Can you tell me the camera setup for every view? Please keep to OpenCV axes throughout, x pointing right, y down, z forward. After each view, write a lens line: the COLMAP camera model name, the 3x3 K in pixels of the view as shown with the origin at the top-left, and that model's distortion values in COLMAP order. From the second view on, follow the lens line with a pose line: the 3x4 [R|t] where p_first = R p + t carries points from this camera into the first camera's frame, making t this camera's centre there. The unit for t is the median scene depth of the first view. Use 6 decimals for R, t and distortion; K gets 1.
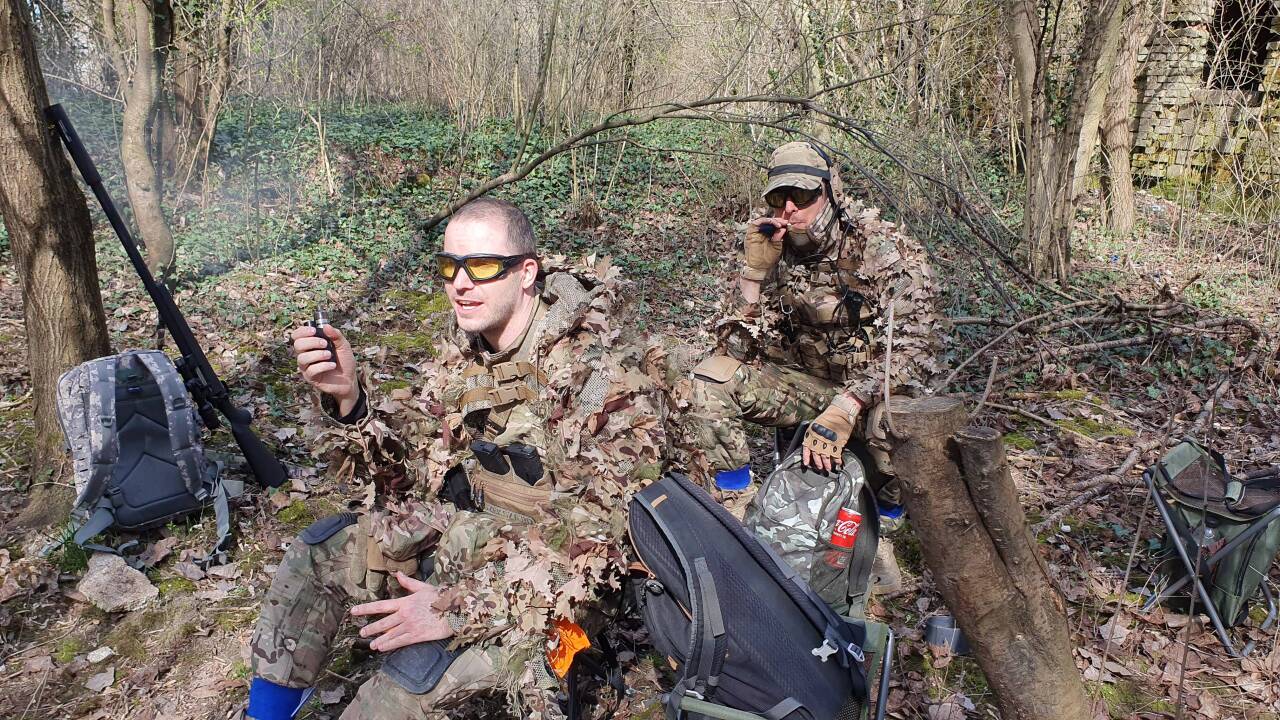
lens RADIAL K [[965.7, 0, 619.0], [0, 965.7, 358.0], [0, 0, 1]] dist [0.000009, -0.000764]
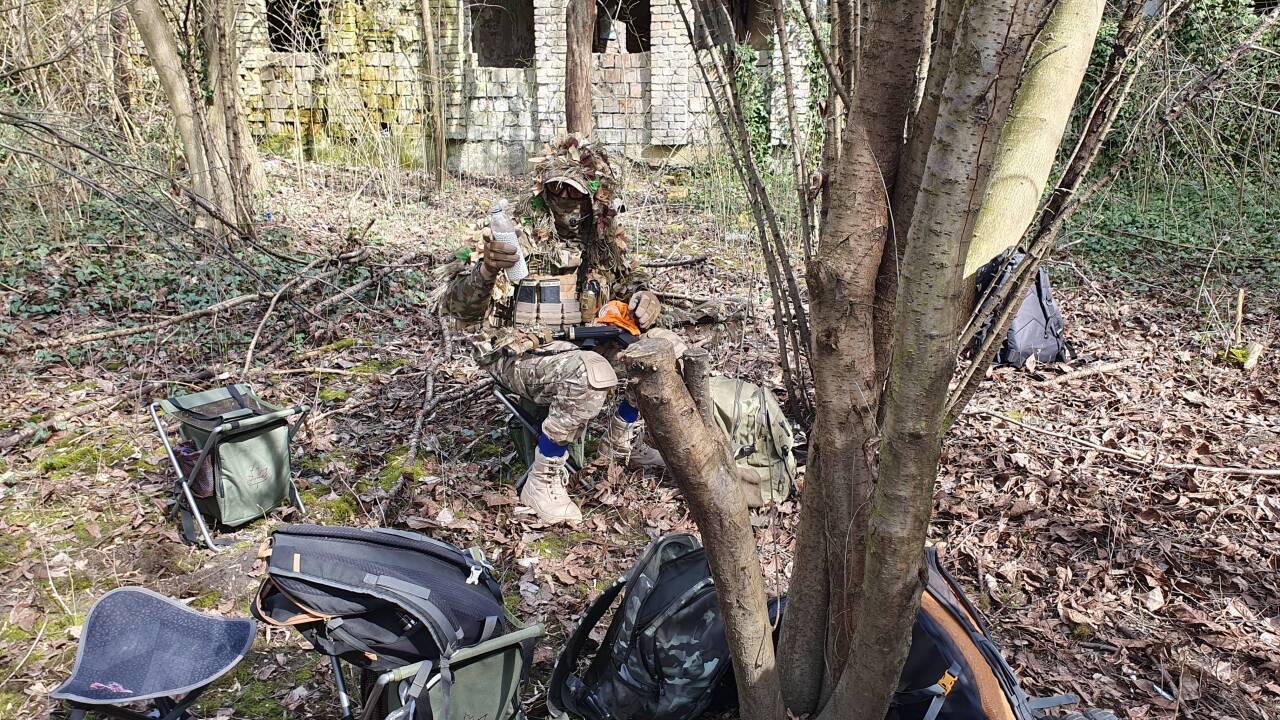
lens RADIAL K [[965.7, 0, 647.3], [0, 965.7, 352.4], [0, 0, 1]] dist [0.000009, -0.000764]
pose [[0.608177, -0.260217, 0.749939, -0.148372], [0.233993, 0.961534, 0.143876, -0.028864], [-0.758530, 0.087978, 0.645671, 0.003900]]
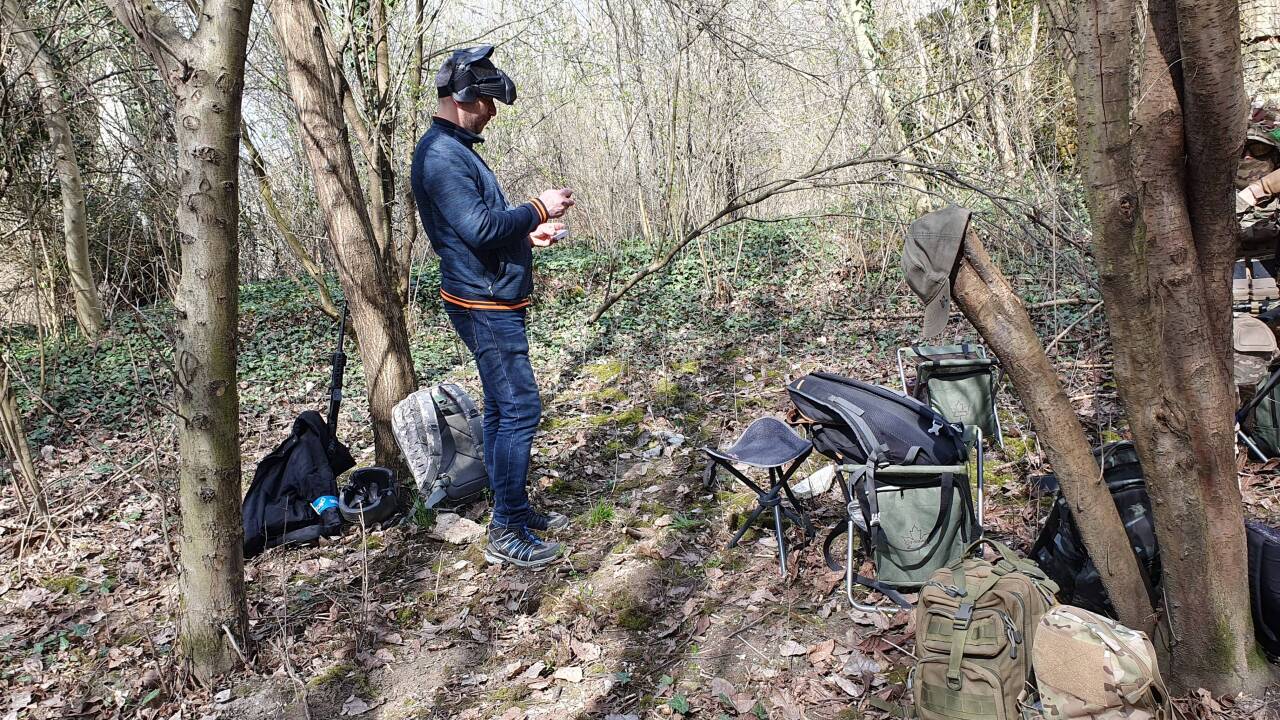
lens RADIAL K [[965.7, 0, 647.9], [0, 965.7, 359.4], [0, 0, 1]] dist [0.000009, -0.000764]
pose [[0.981067, -0.164862, -0.101627, -0.024279], [0.151627, 0.980306, -0.126530, 0.094371], [0.120486, 0.108725, 0.986743, -0.204383]]
